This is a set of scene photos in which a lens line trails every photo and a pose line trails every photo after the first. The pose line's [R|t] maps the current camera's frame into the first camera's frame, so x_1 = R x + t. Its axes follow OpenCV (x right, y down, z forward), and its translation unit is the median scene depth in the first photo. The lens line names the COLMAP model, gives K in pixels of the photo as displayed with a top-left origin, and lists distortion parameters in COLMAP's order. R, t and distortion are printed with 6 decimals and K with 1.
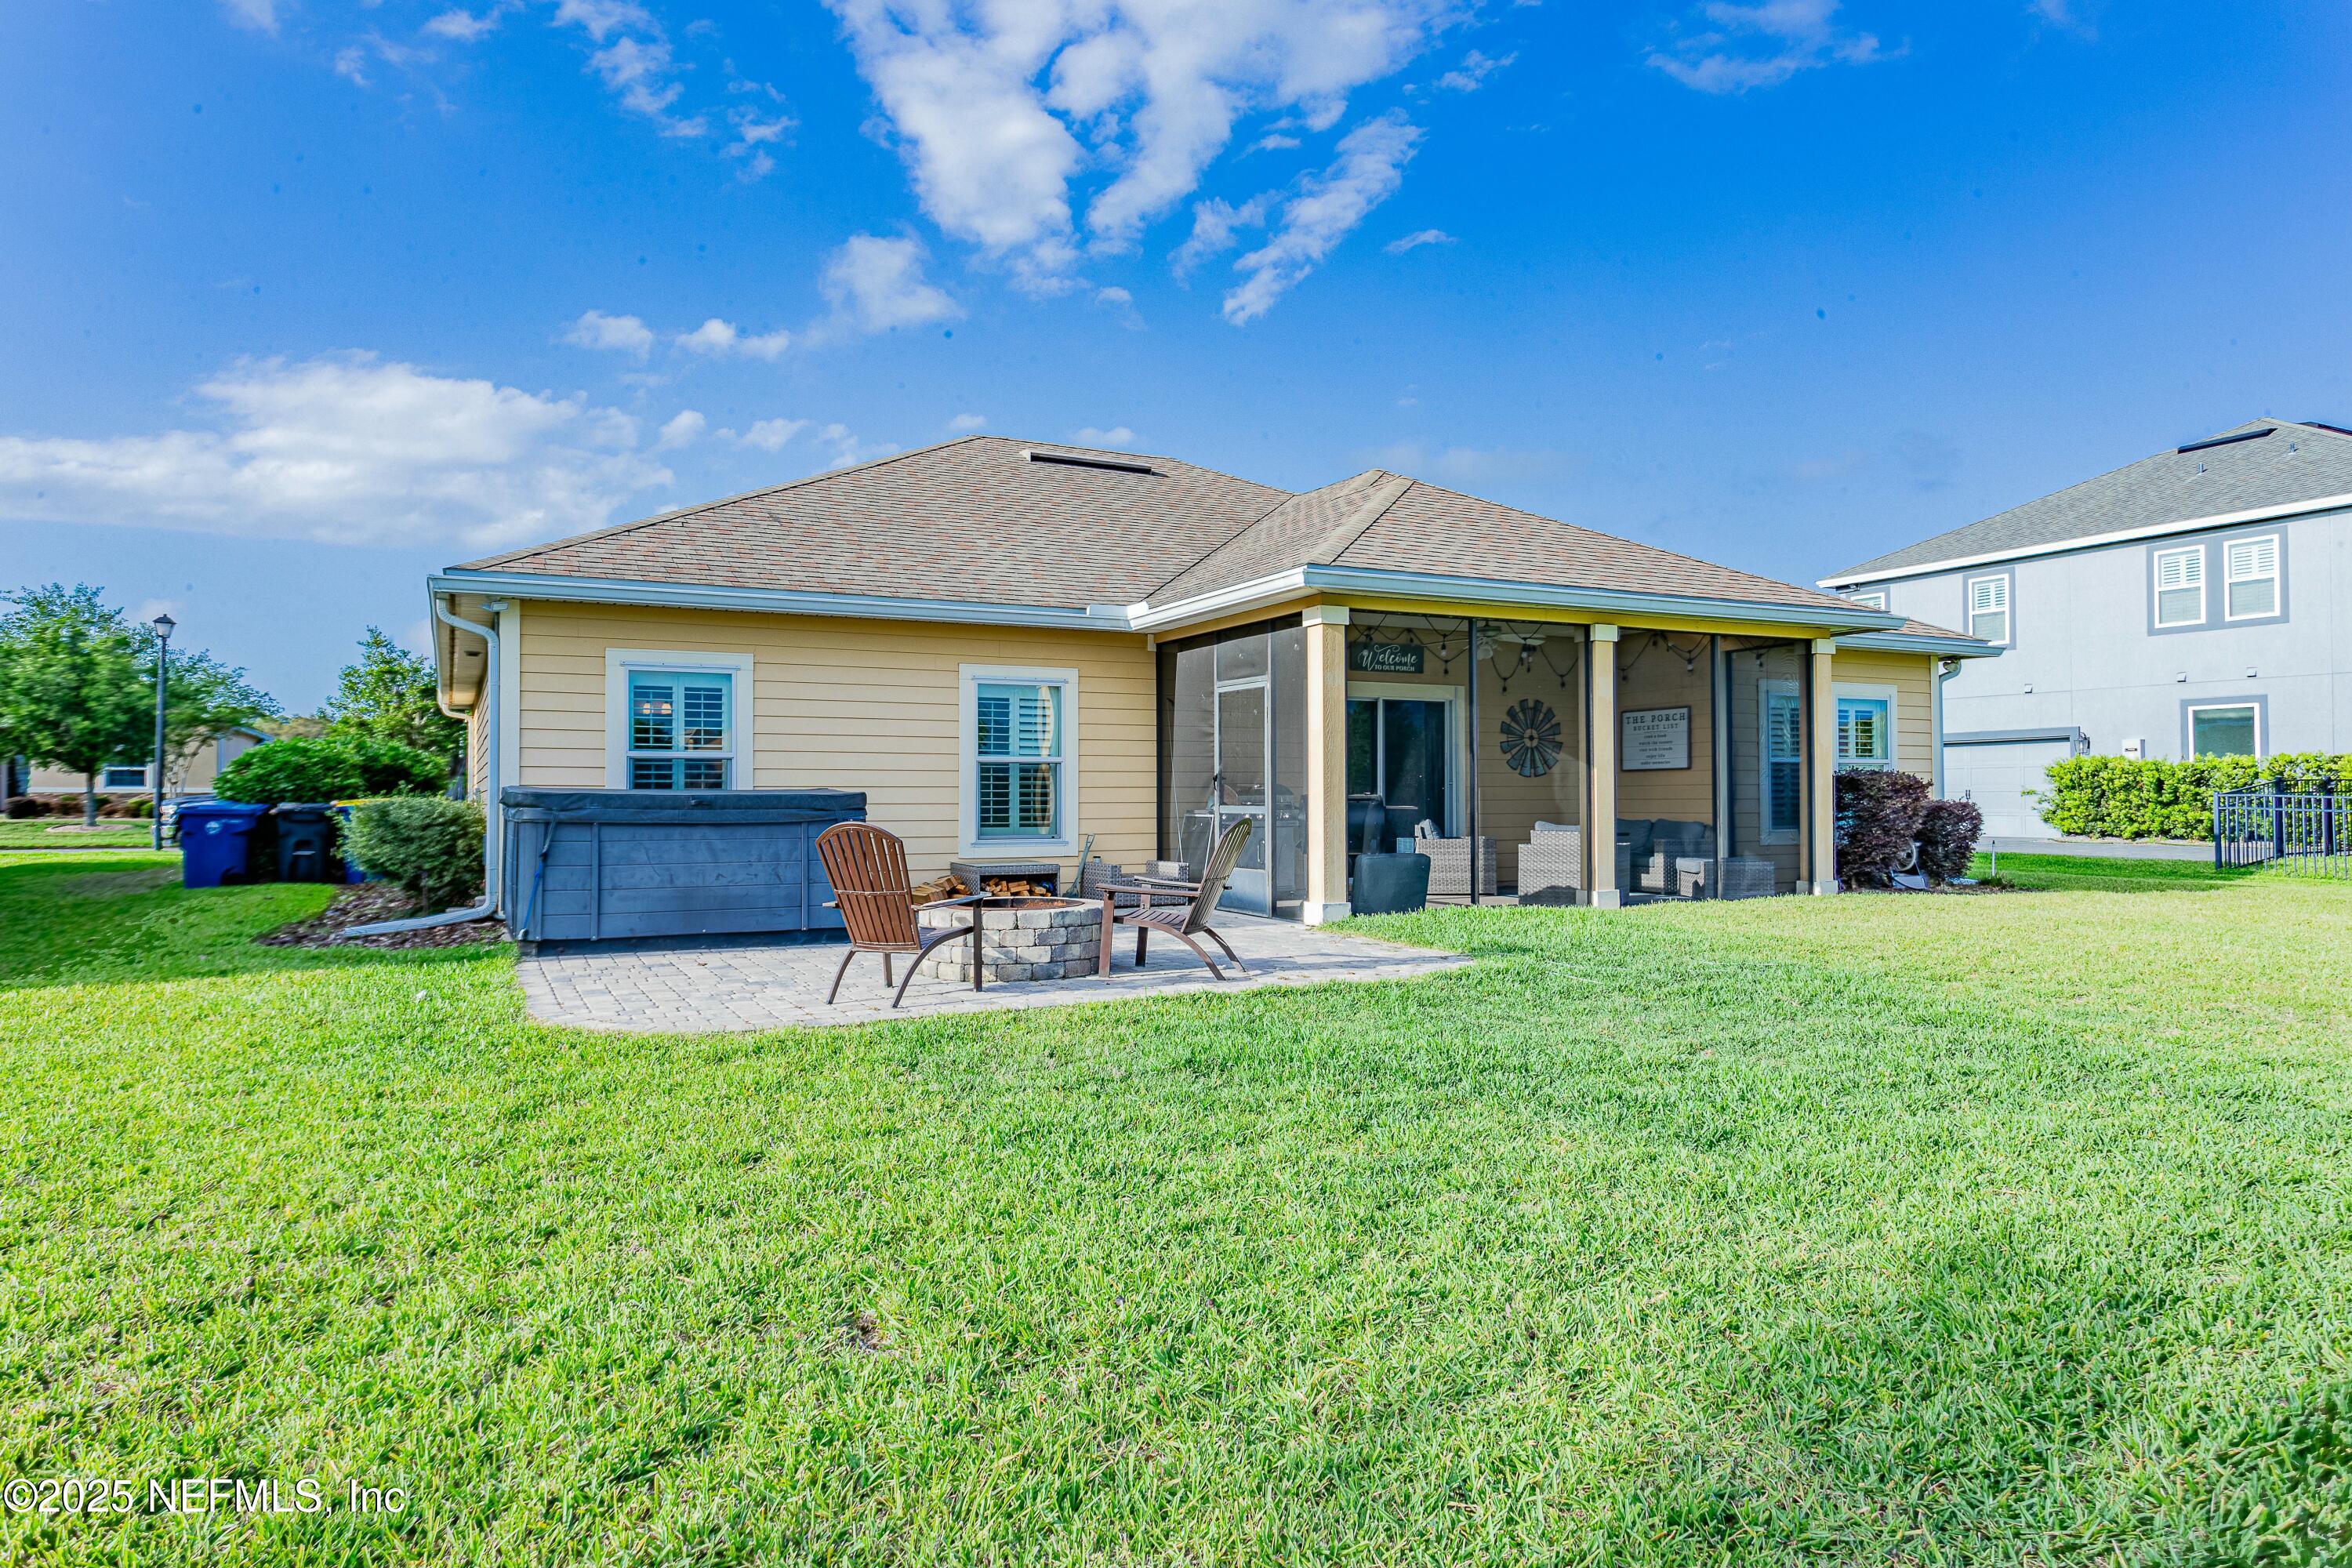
lens RADIAL K [[1476.7, 0, 1177.2], [0, 1476.7, 888.6], [0, 0, 1]] dist [-0.000669, -0.000645]
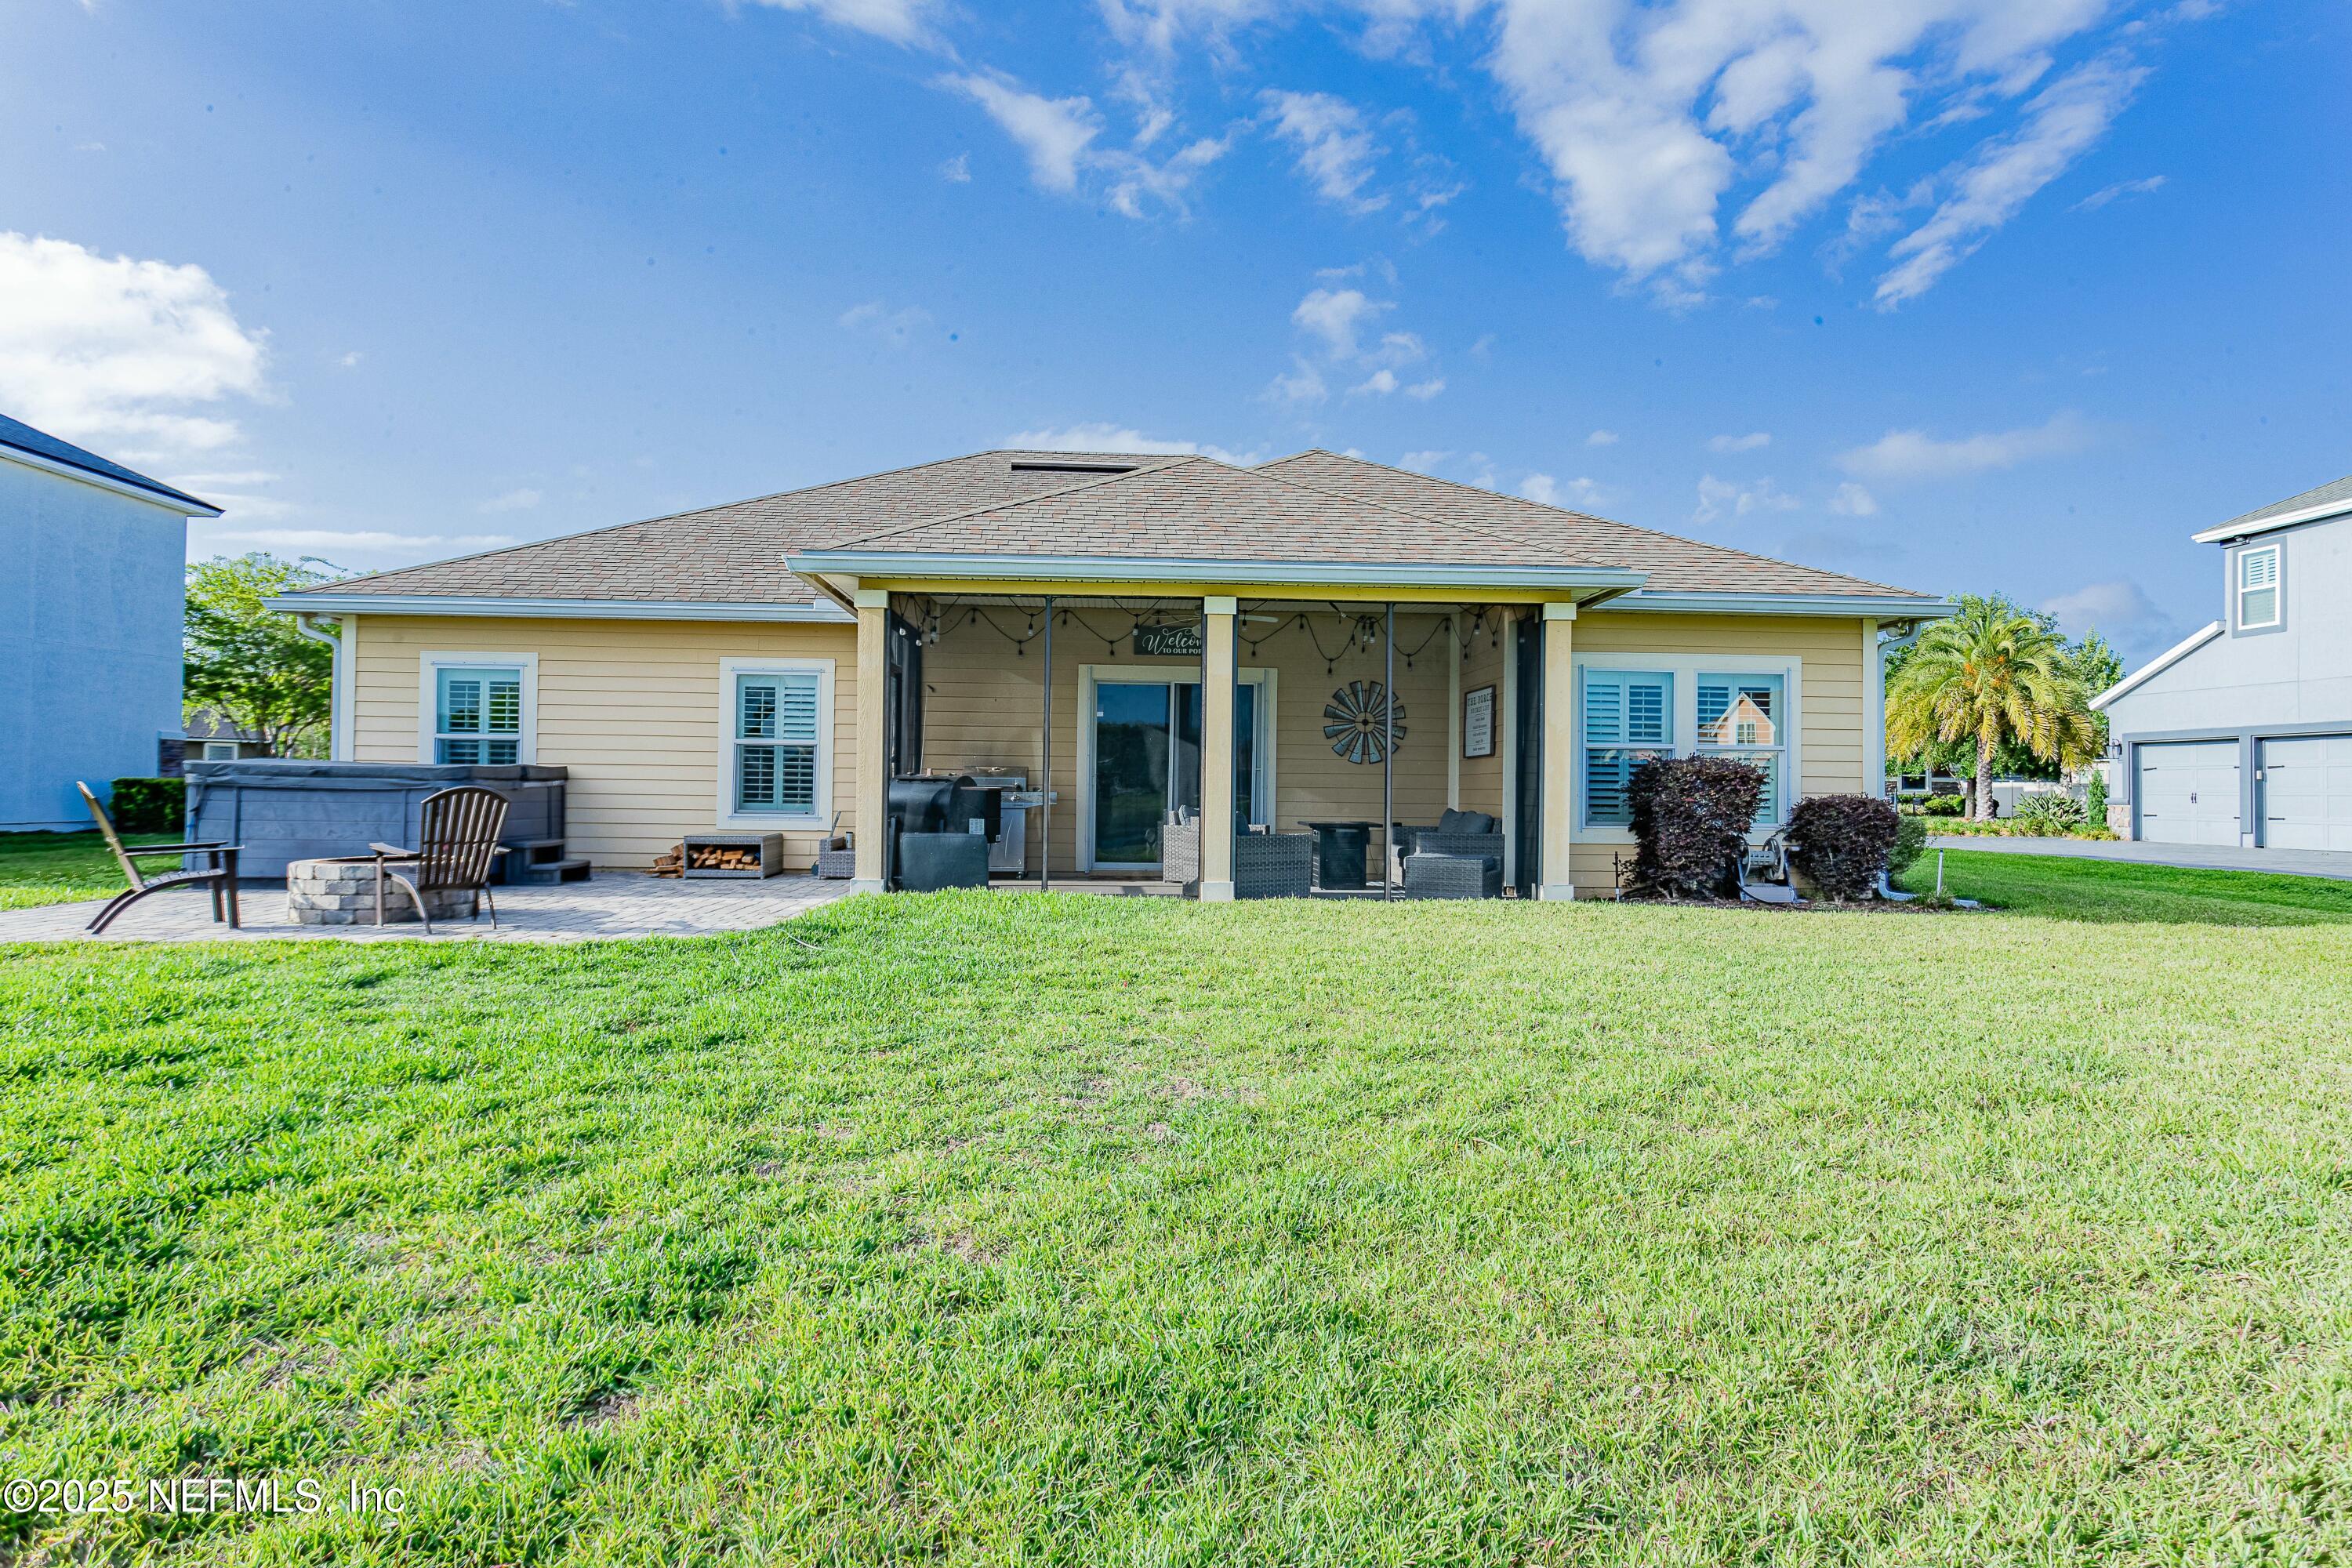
lens RADIAL K [[1396.6, 0, 1176.0], [0, 1396.6, 784.0], [0, 0, 1]] dist [-0.007246, 0.030829]
pose [[0.904515, 0.012281, -0.426265, 0.621268], [-0.042146, 0.997266, -0.060699, -0.005588], [0.424354, 0.072869, 0.902560, 0.191721]]
